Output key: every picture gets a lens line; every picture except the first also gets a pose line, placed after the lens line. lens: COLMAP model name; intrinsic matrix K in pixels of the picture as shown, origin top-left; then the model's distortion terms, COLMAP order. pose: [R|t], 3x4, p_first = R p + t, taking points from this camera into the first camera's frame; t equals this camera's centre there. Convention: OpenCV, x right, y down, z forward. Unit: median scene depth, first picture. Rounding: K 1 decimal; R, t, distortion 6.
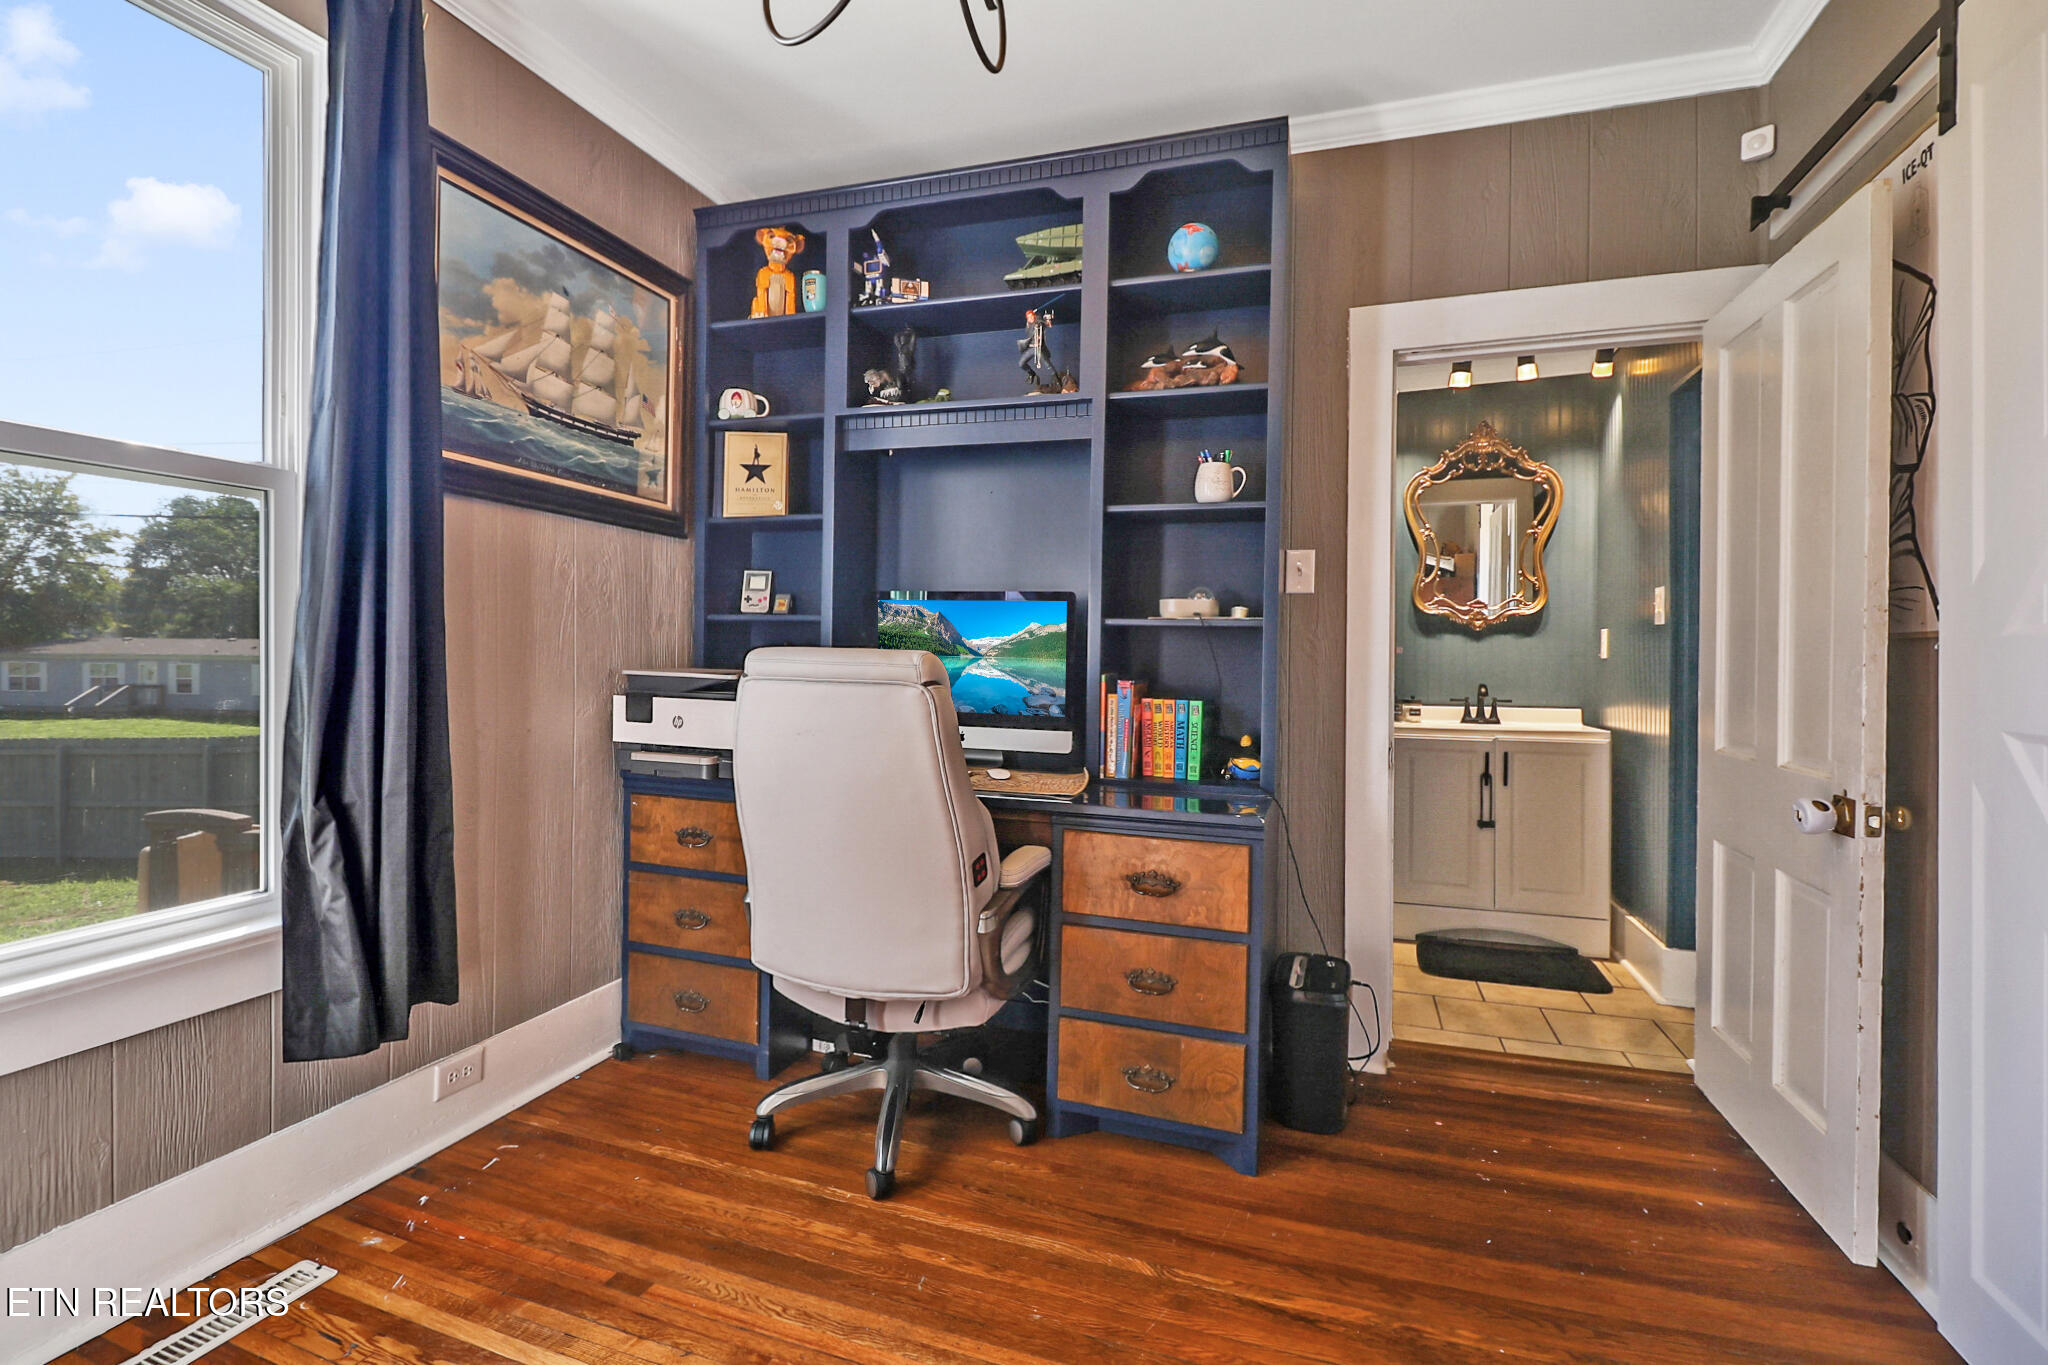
lens RADIAL K [[938.6, 0, 1023.5], [0, 938.6, 670.0], [0, 0, 1]] dist [0.024431, 0.000194]
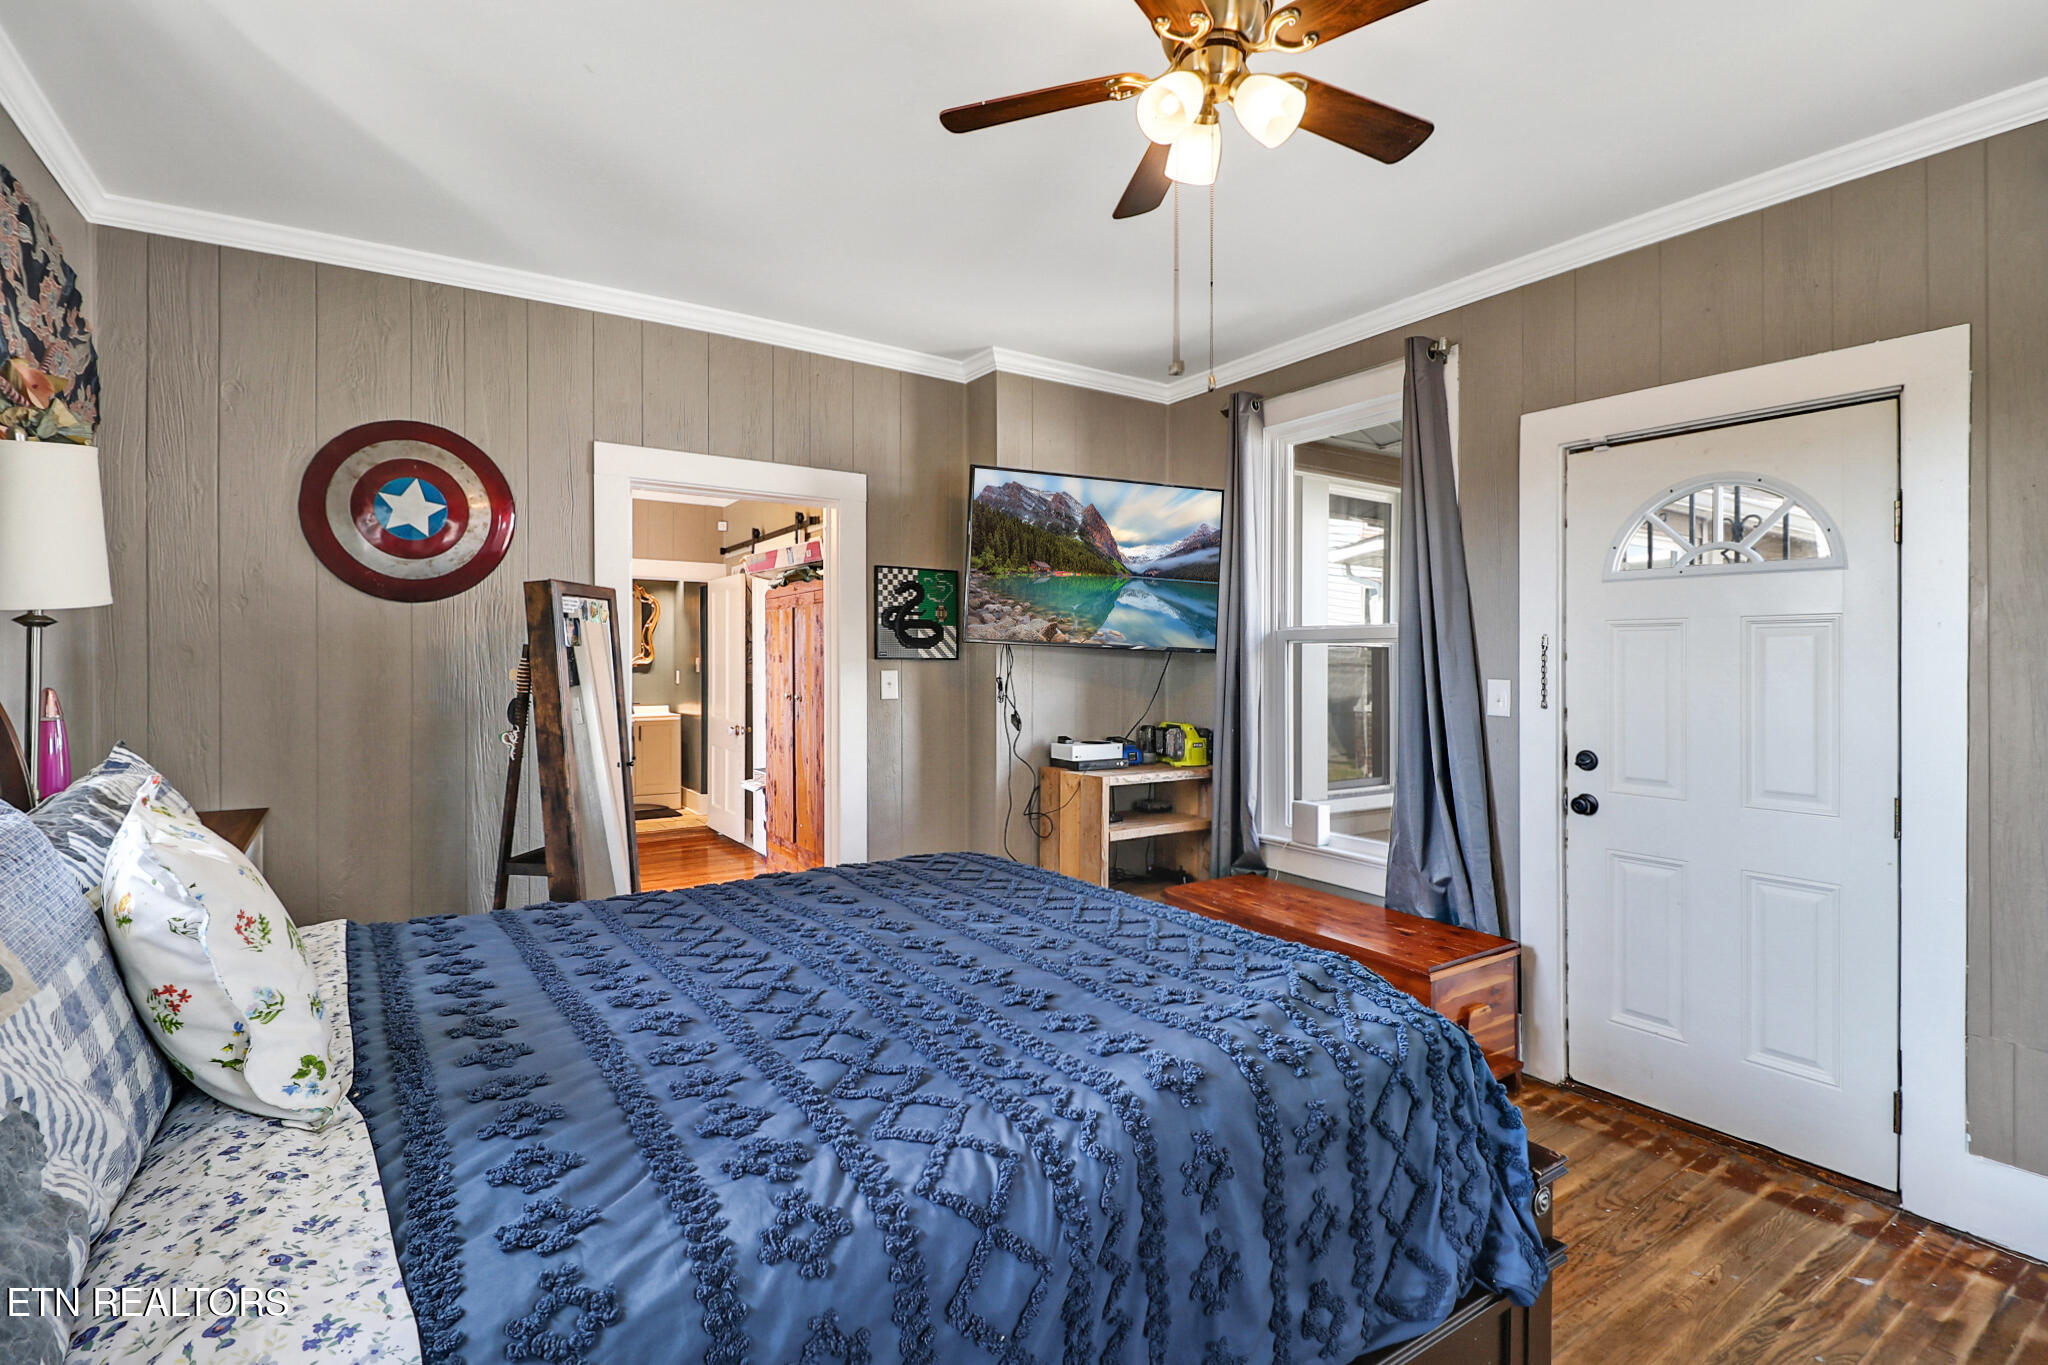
lens RADIAL K [[938.6, 0, 1022.1], [0, 938.6, 679.5], [0, 0, 1]] dist [0.024431, 0.000194]
pose [[0.606479, -0.003490, 0.795092, -0.874508], [0.004007, 0.999991, 0.001333, -0.032696], [-0.795090, 0.002378, 0.606487, -1.317983]]
